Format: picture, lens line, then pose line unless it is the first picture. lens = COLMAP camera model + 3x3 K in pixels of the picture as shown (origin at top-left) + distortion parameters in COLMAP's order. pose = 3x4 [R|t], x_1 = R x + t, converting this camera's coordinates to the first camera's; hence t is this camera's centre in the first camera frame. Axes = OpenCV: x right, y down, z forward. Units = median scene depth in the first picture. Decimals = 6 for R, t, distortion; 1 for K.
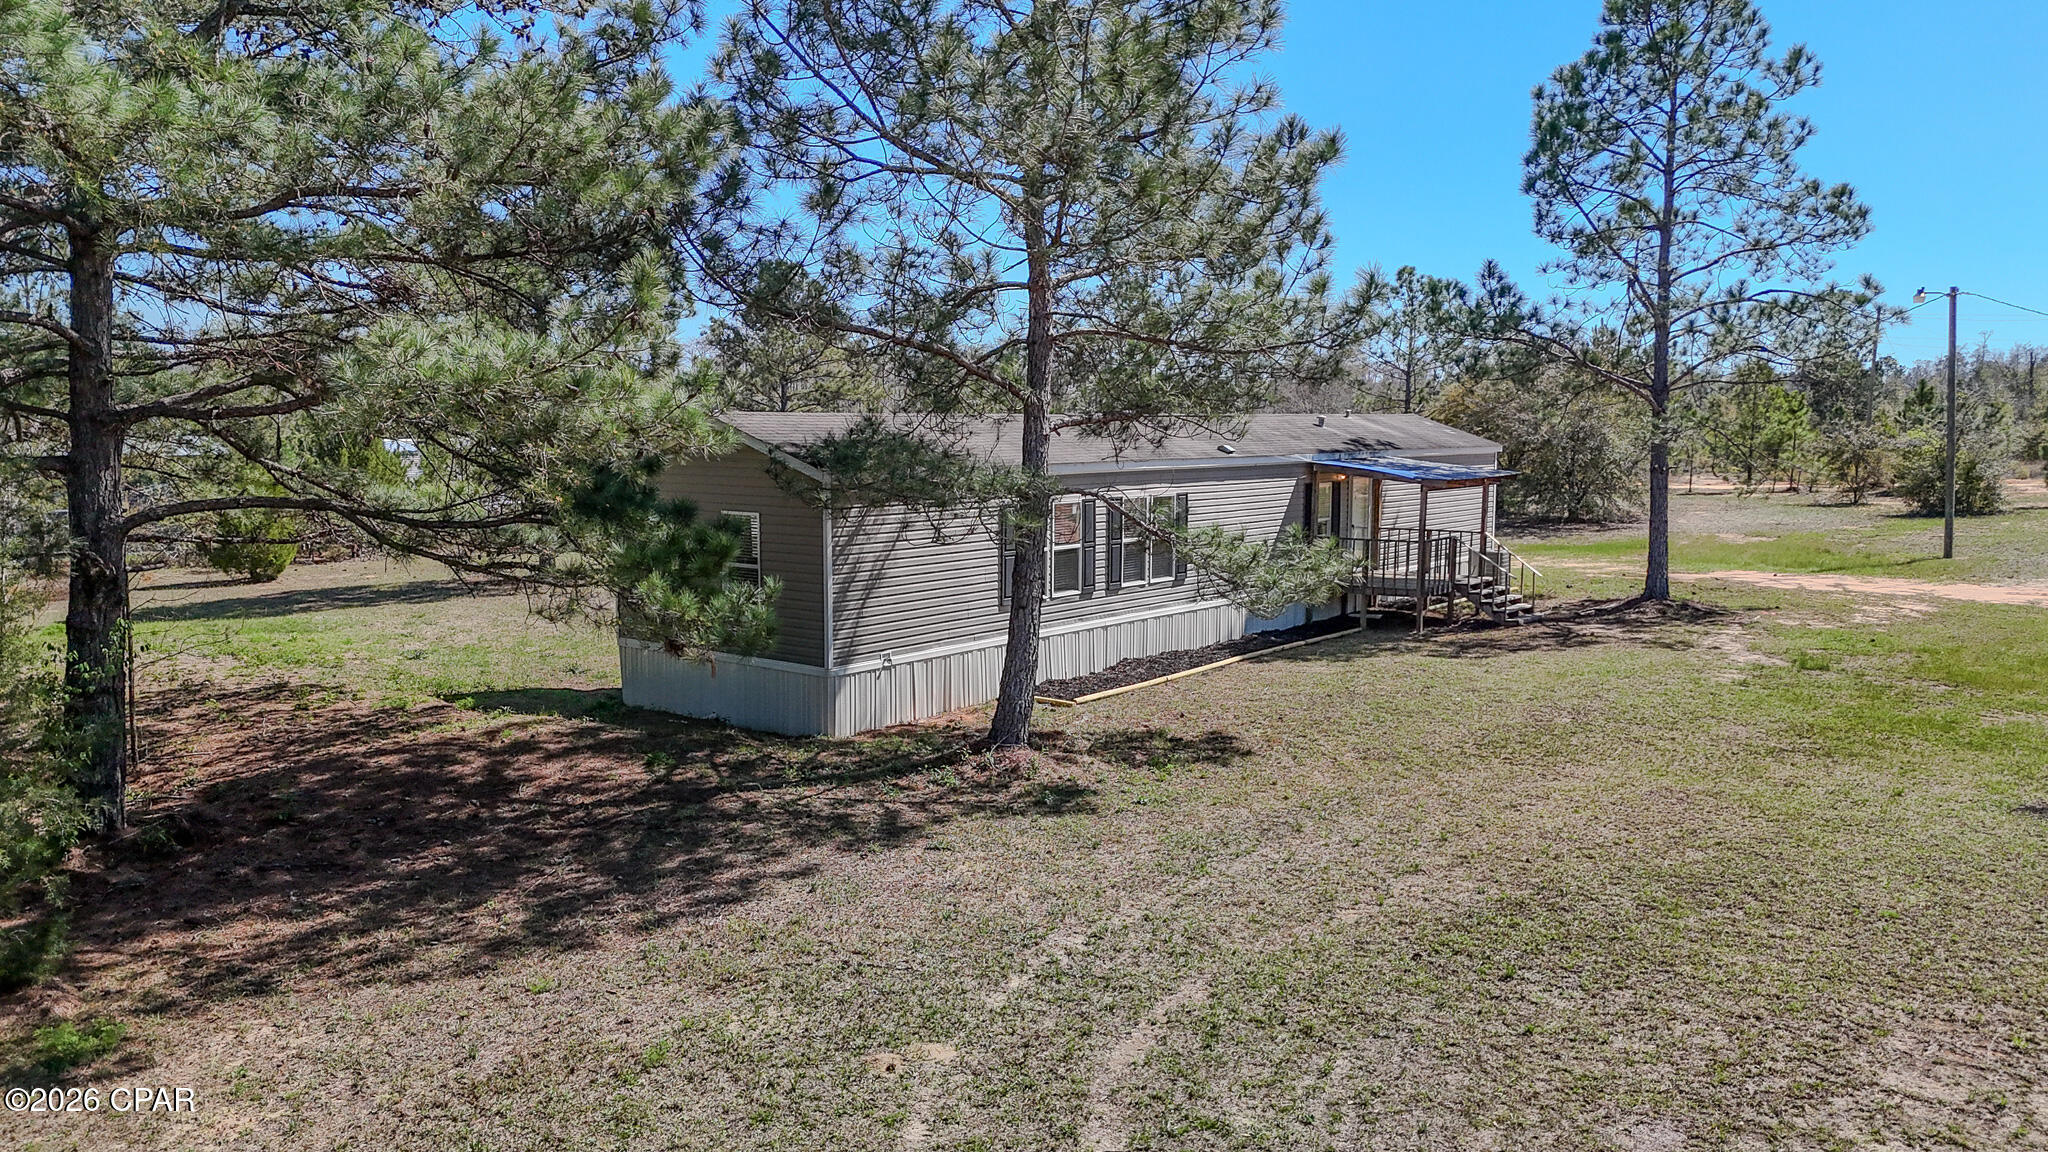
lens RADIAL K [[1543.1, 0, 1060.6], [0, 1543.1, 572.4], [0, 0, 1]] dist [0.039773, -0.001391]
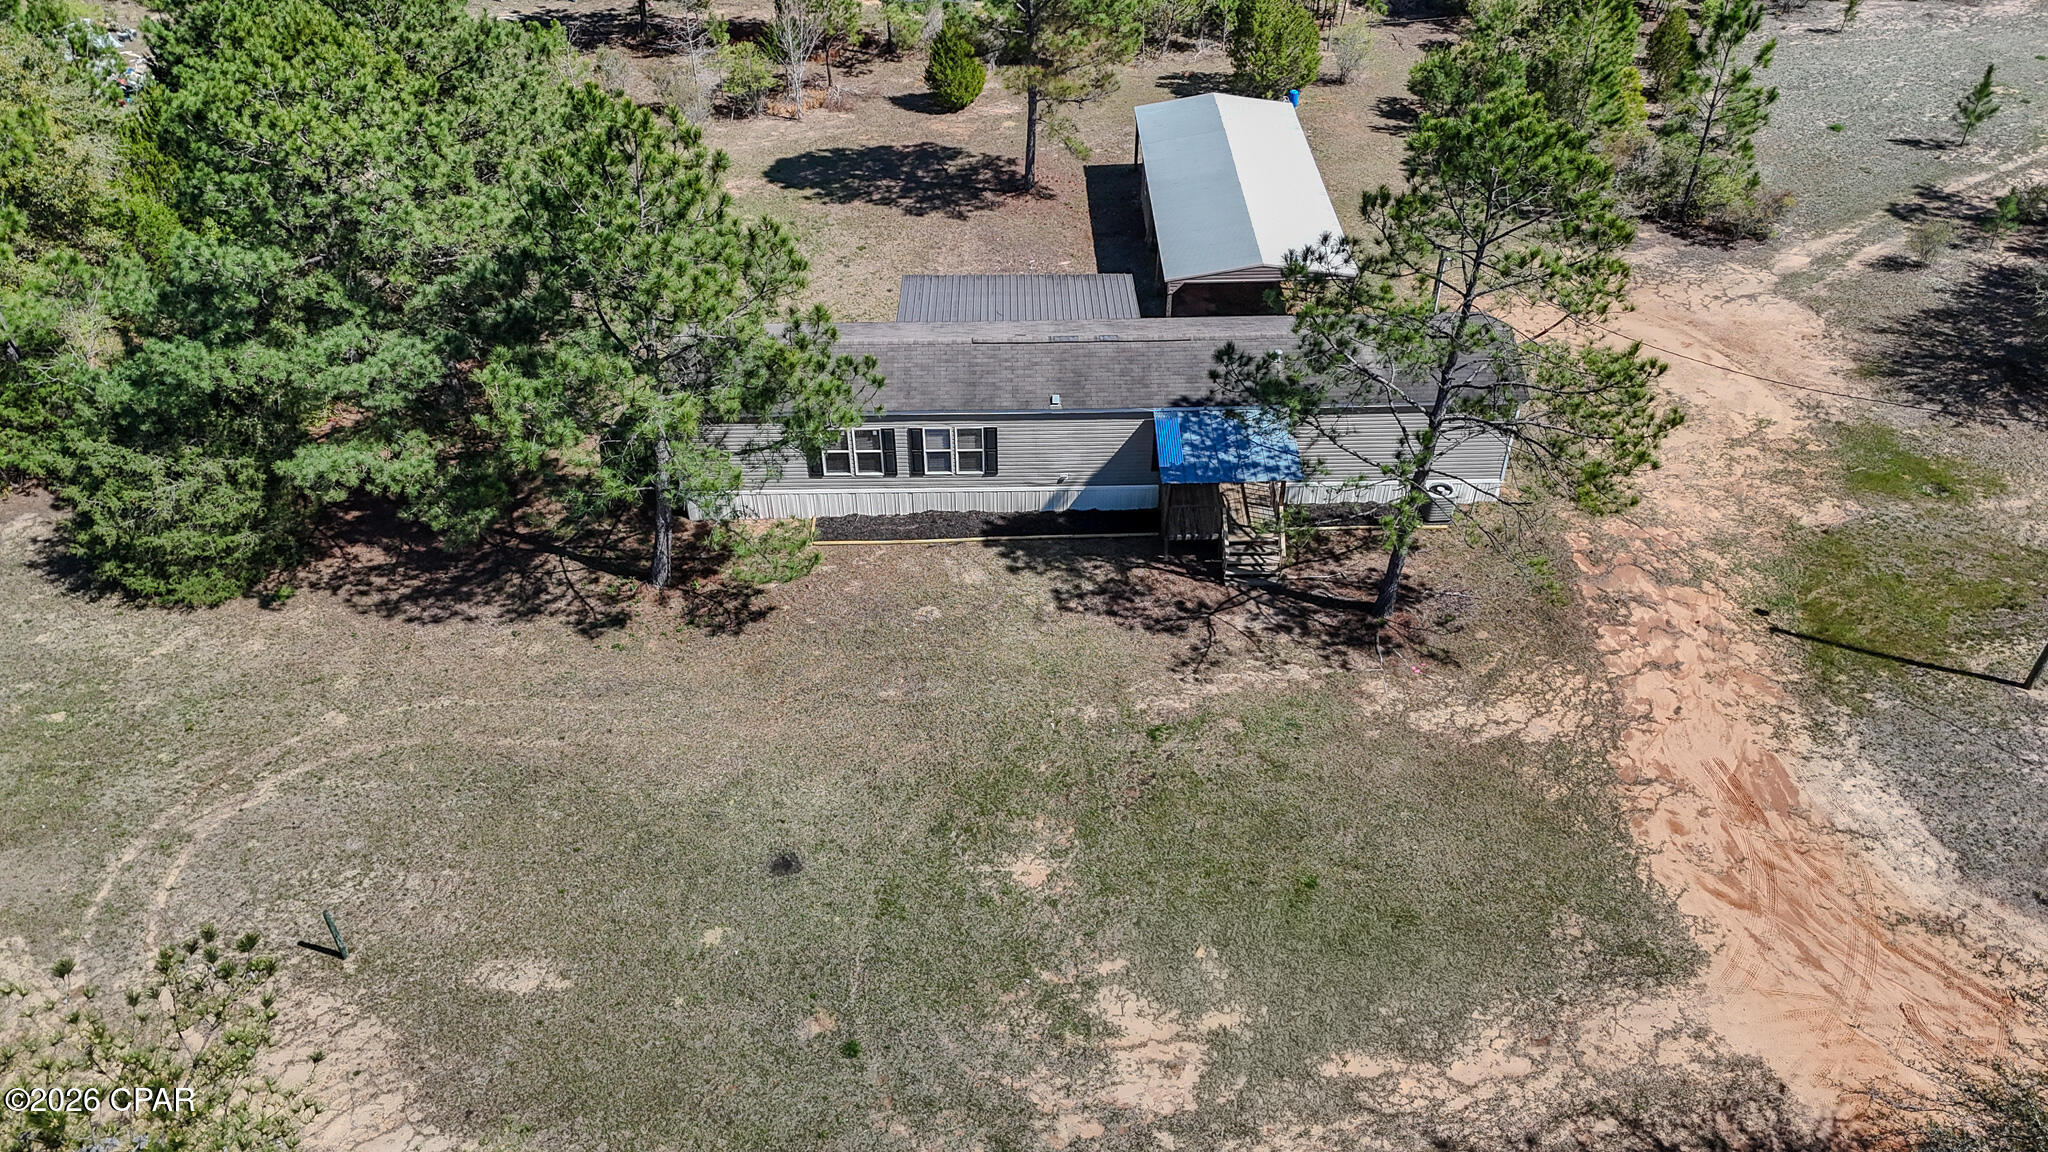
lens RADIAL K [[1543.1, 0, 1060.6], [0, 1543.1, 572.4], [0, 0, 1]] dist [0.039773, -0.001391]
pose [[0.637944, 0.476883, -0.604657, 1.234385], [-0.092183, 0.826829, 0.554848, -0.871621], [0.764545, -0.298223, 0.571431, 0.129510]]
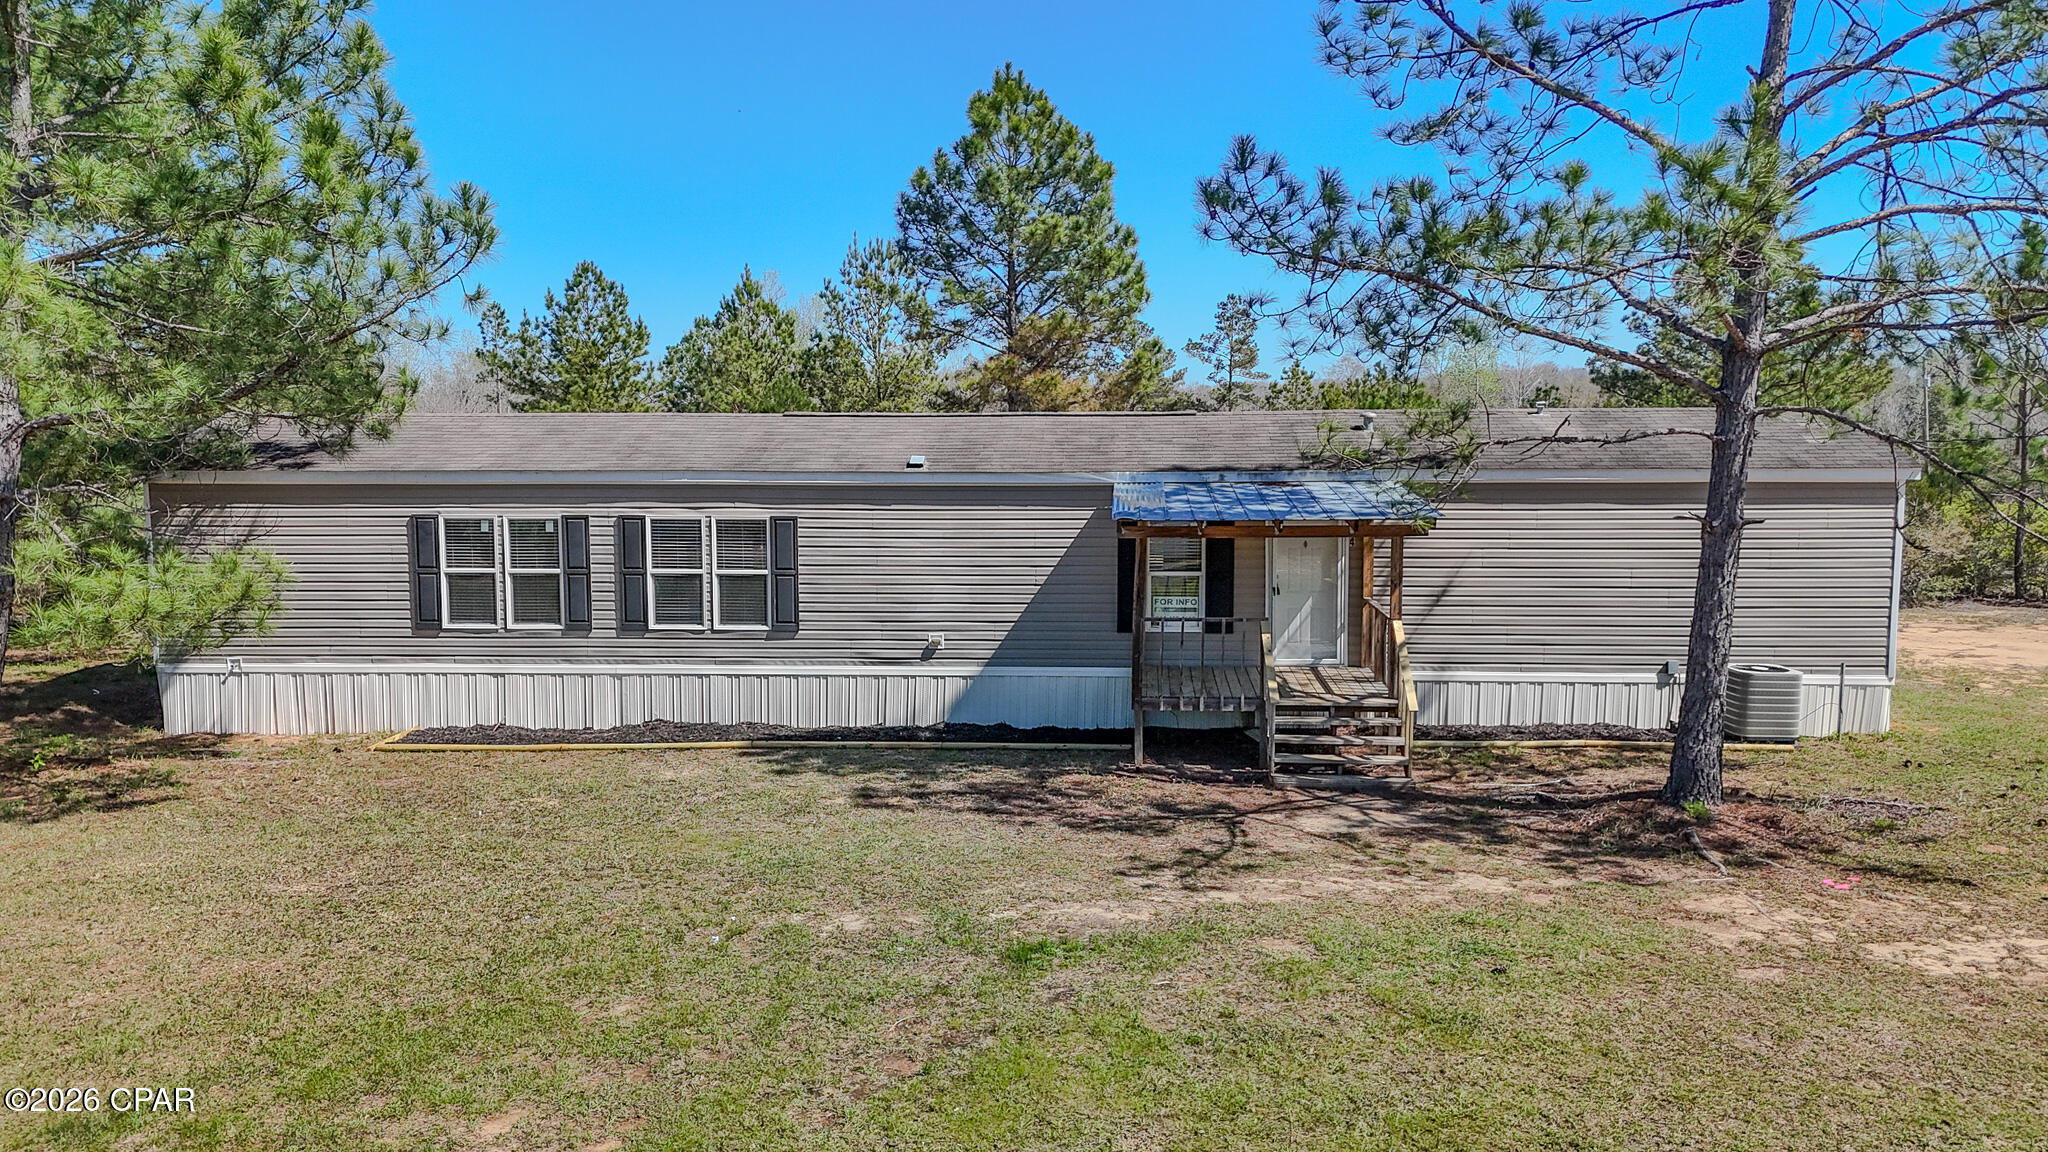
lens RADIAL K [[1543.1, 0, 1060.6], [0, 1543.1, 572.4], [0, 0, 1]] dist [0.039773, -0.001391]
pose [[0.571943, 0.068200, -0.817453, 0.845512], [-0.082919, 0.996240, 0.025101, -0.059884], [0.816091, 0.053427, 0.575448, 0.733128]]
